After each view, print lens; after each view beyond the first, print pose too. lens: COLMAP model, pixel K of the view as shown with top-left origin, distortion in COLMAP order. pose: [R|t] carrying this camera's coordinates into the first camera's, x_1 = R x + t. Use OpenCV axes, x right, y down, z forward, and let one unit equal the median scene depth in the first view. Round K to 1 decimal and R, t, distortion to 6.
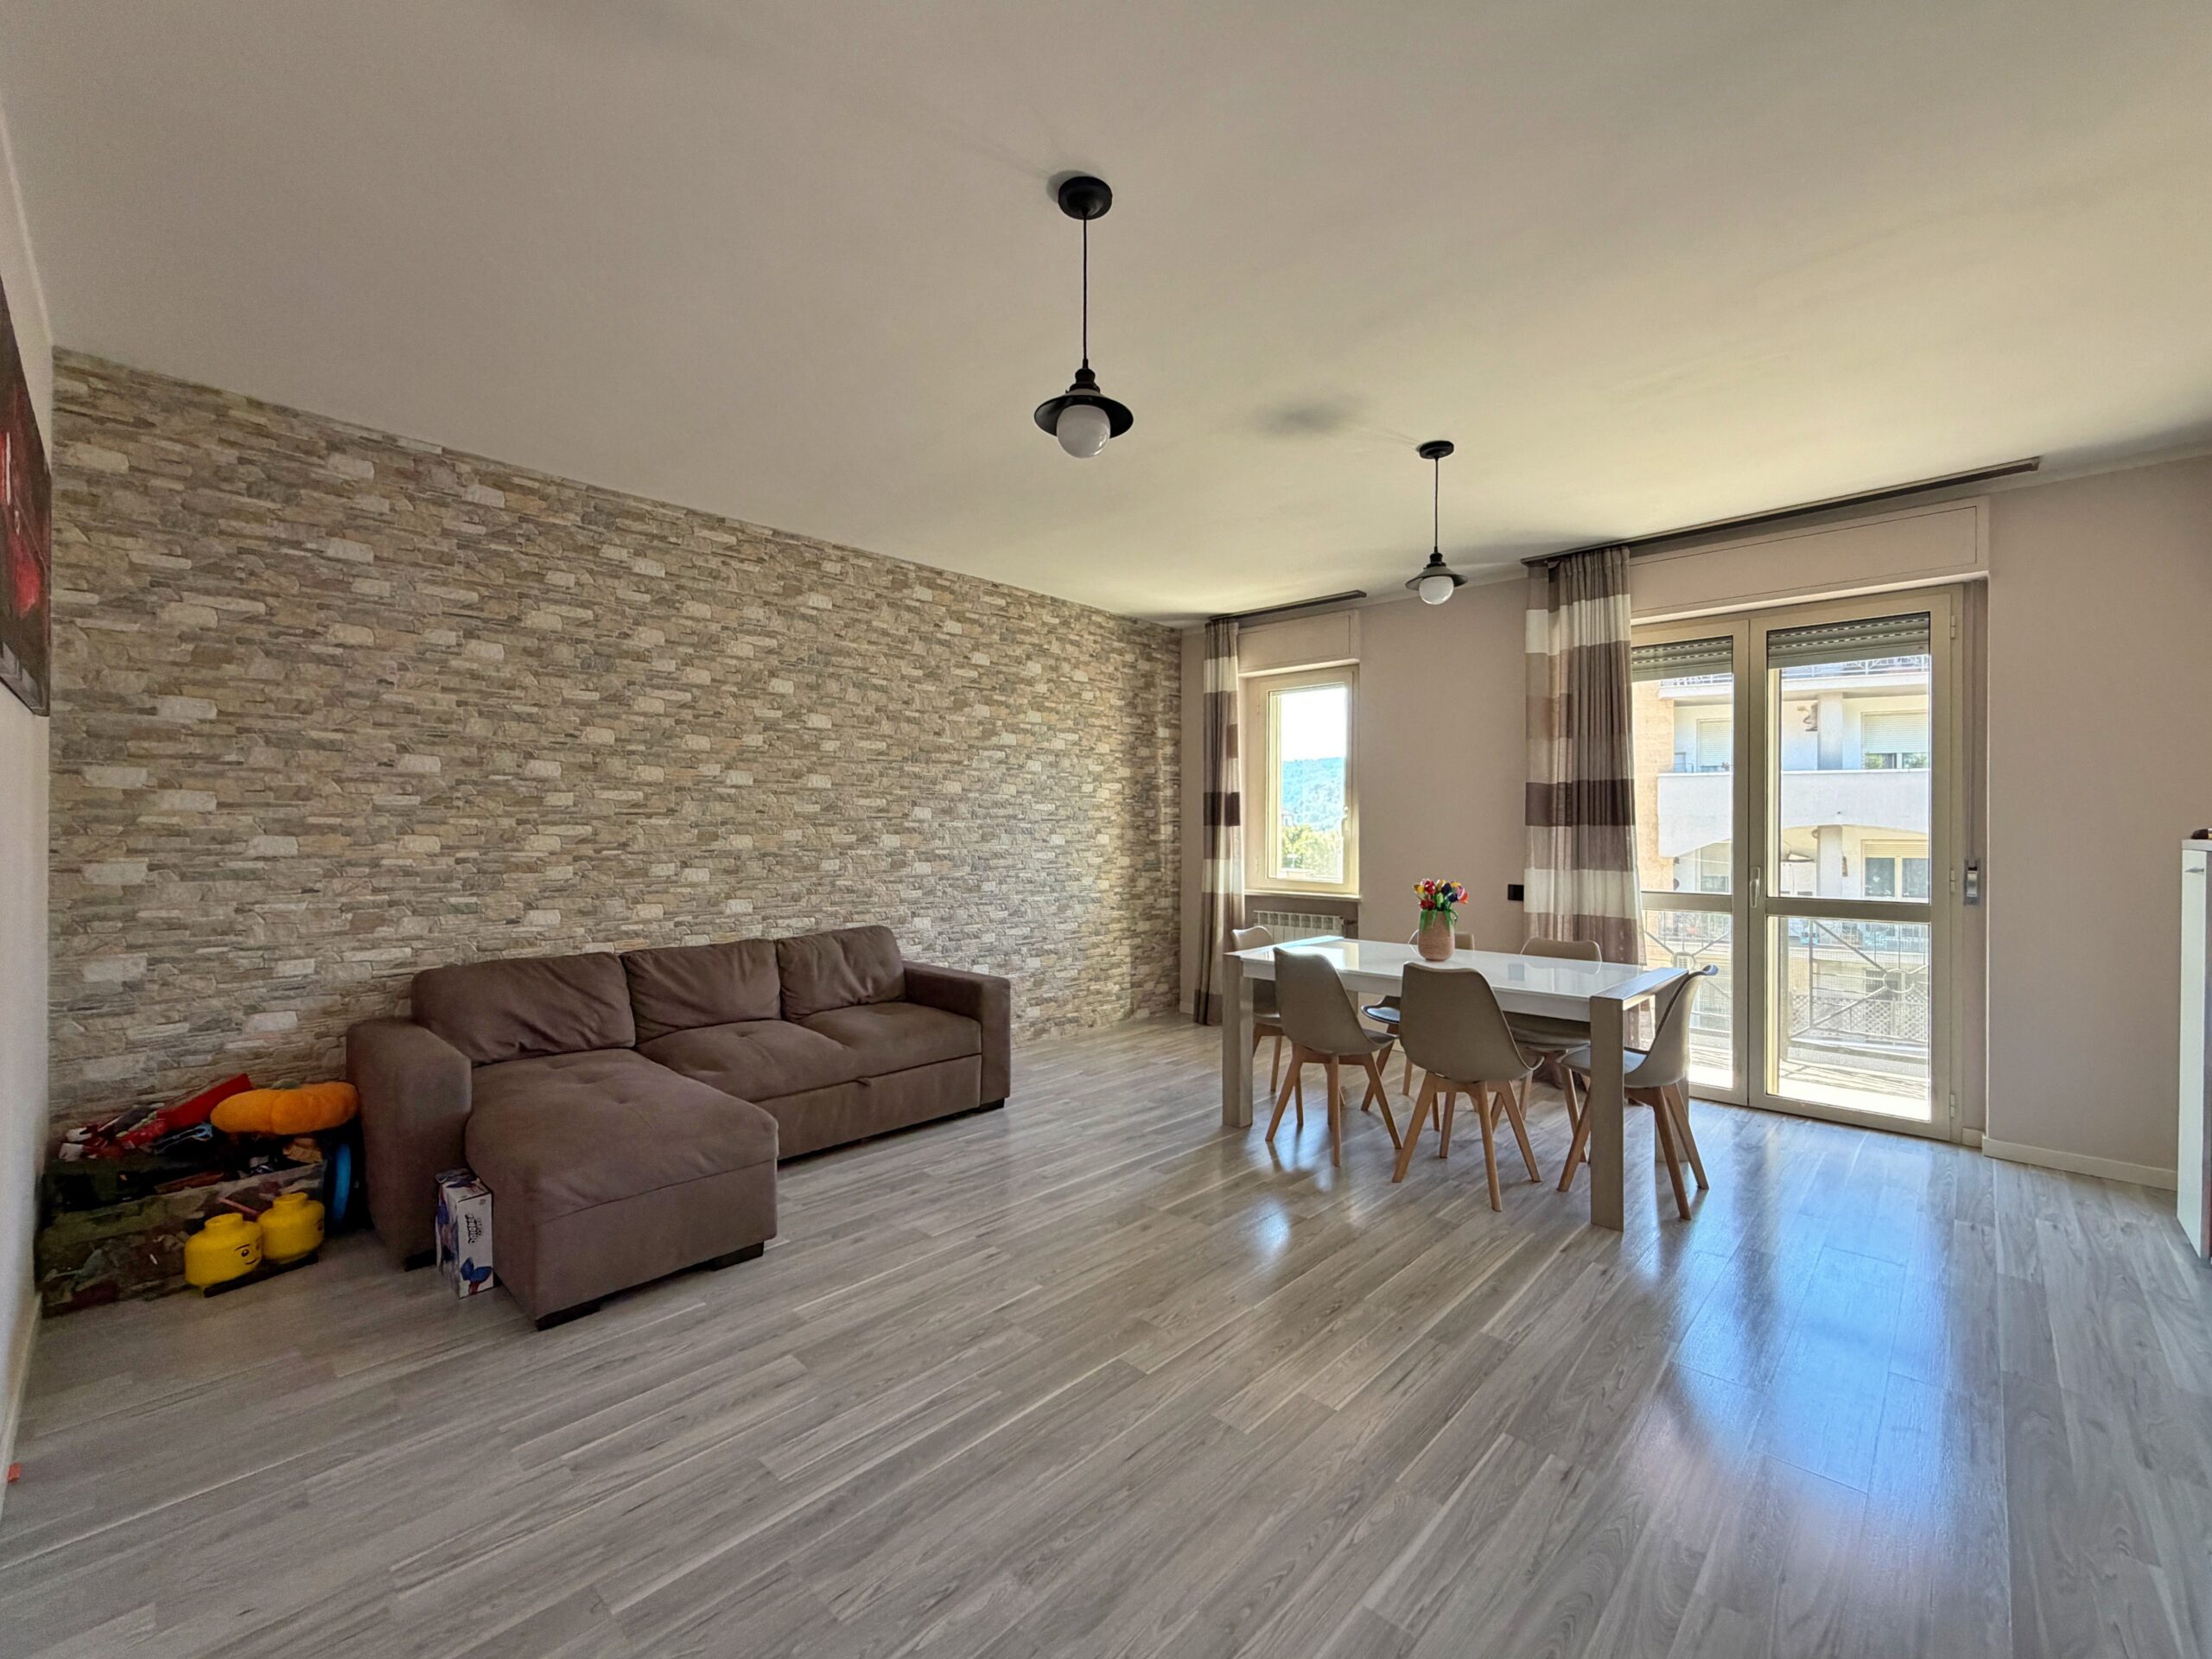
lens RADIAL K [[923.4, 0, 1099.1], [0, 923.4, 832.5], [0, 0, 1]] dist [-0.002585, -0.000364]
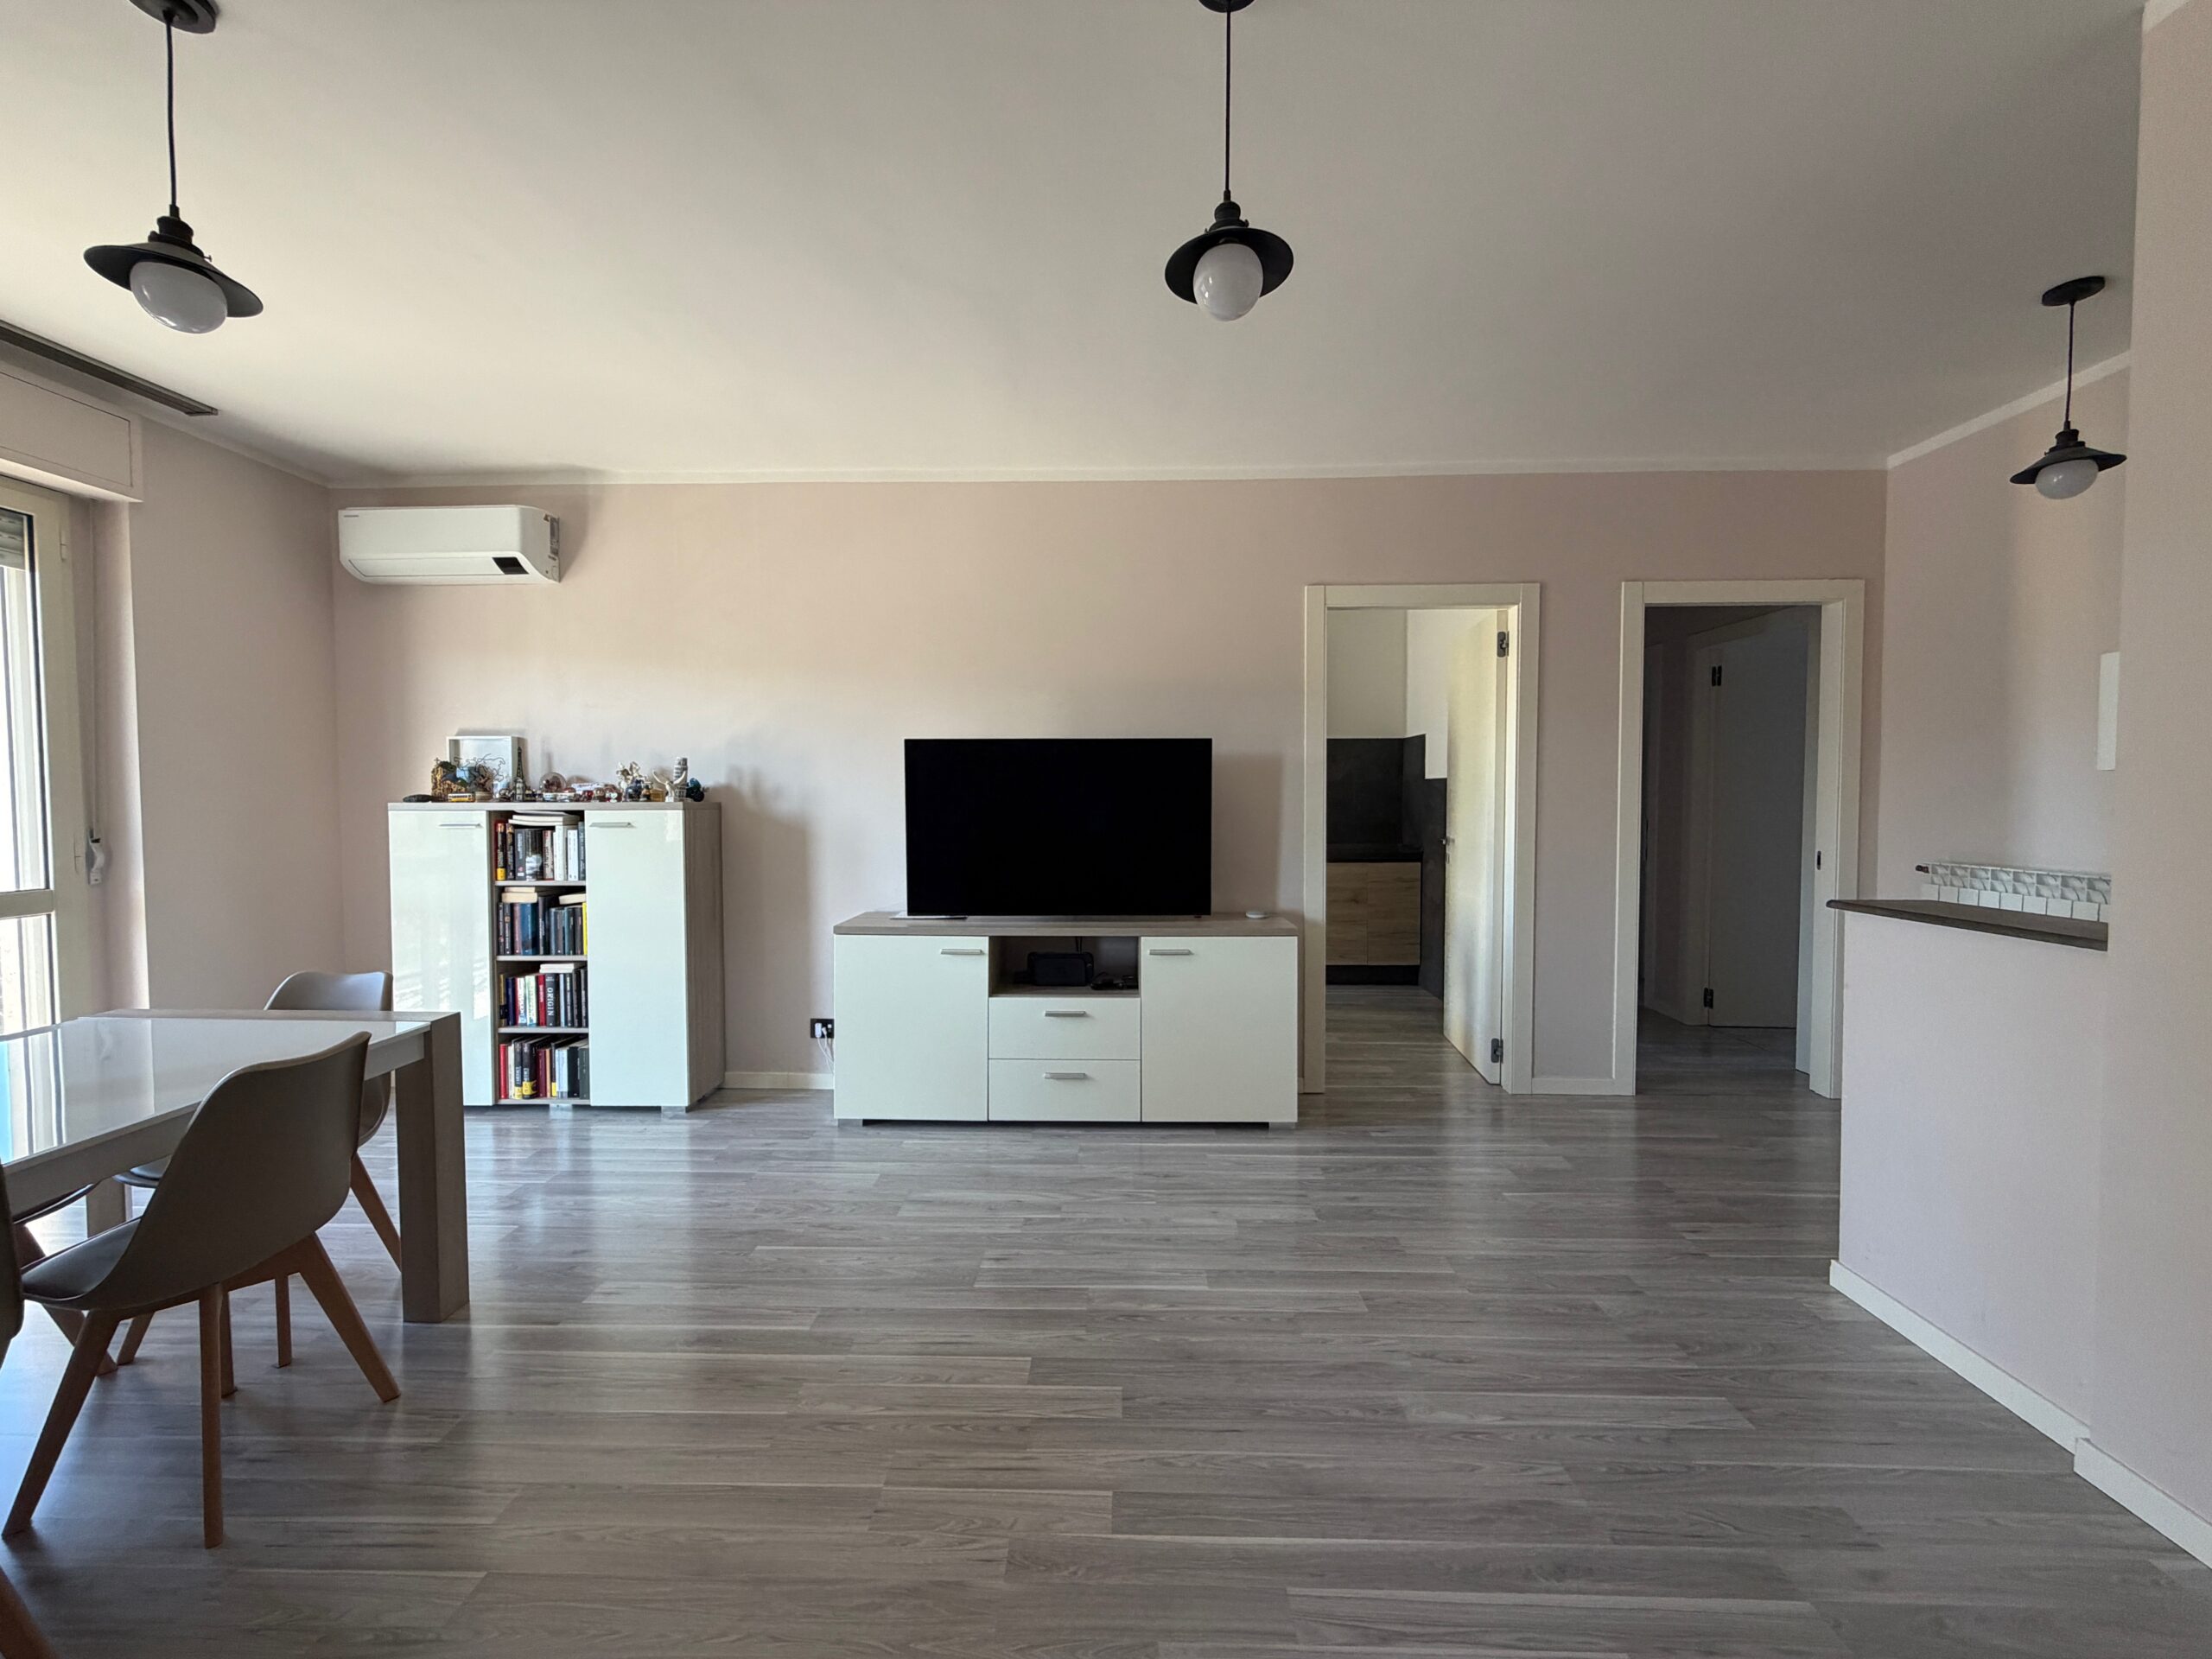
lens RADIAL K [[888.3, 0, 1103.0], [0, 888.3, 830.0], [0, 0, 1]] dist [-0.001036, 0.000404]
pose [[-0.673516, -0.028694, 0.738615, -0.242514], [0.004128, 0.999085, 0.042577, -0.002485], [-0.739161, 0.031725, -0.672781, 0.753172]]
